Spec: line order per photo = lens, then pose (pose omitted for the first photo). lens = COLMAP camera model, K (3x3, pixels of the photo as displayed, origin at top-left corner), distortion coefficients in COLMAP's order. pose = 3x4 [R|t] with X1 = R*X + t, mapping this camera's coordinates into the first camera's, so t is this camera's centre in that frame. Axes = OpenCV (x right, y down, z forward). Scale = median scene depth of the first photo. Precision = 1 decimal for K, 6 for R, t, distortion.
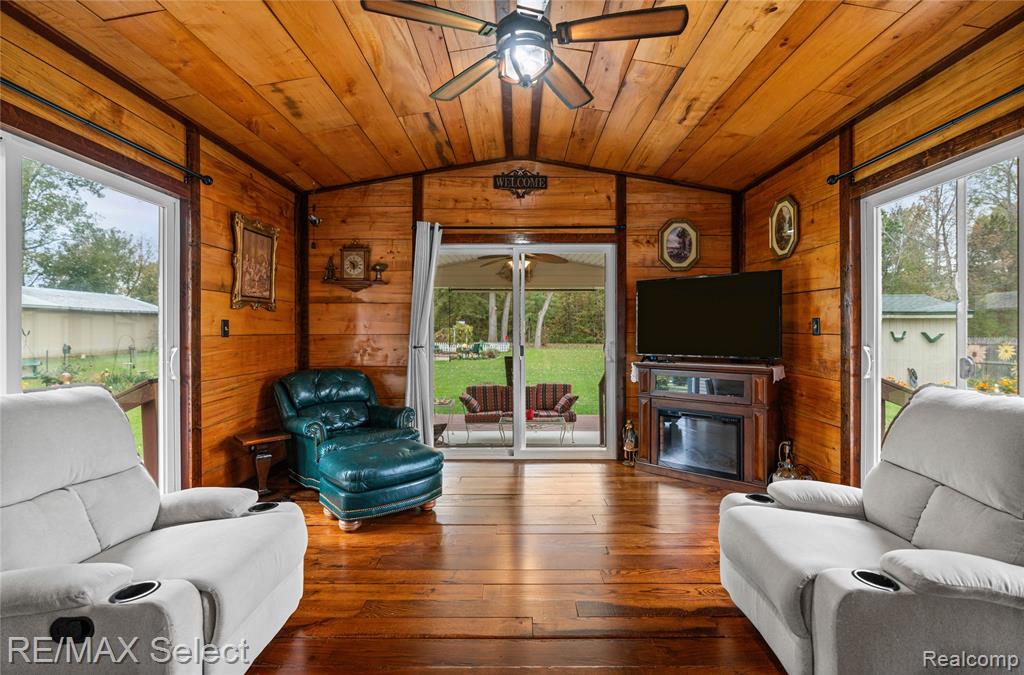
lens RADIAL K [[463.0, 0, 511.1], [0, 463.0, 326.6], [0, 0, 1]] dist [-0.001019, 0.000863]
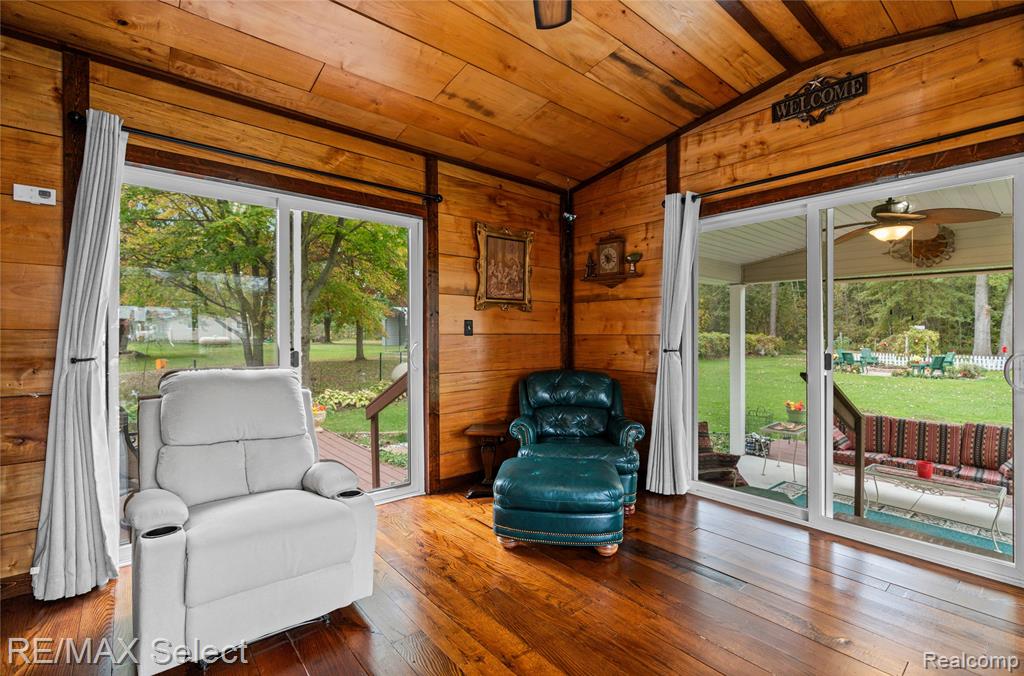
lens RADIAL K [[463.0, 0, 511.1], [0, 463.0, 327.1], [0, 0, 1]] dist [-0.001019, 0.000863]
pose [[0.656405, -0.009484, -0.754349, 0.229317], [-0.000640, 0.999914, -0.013129, 0.013895], [0.754408, 0.009101, 0.656343, 0.267453]]
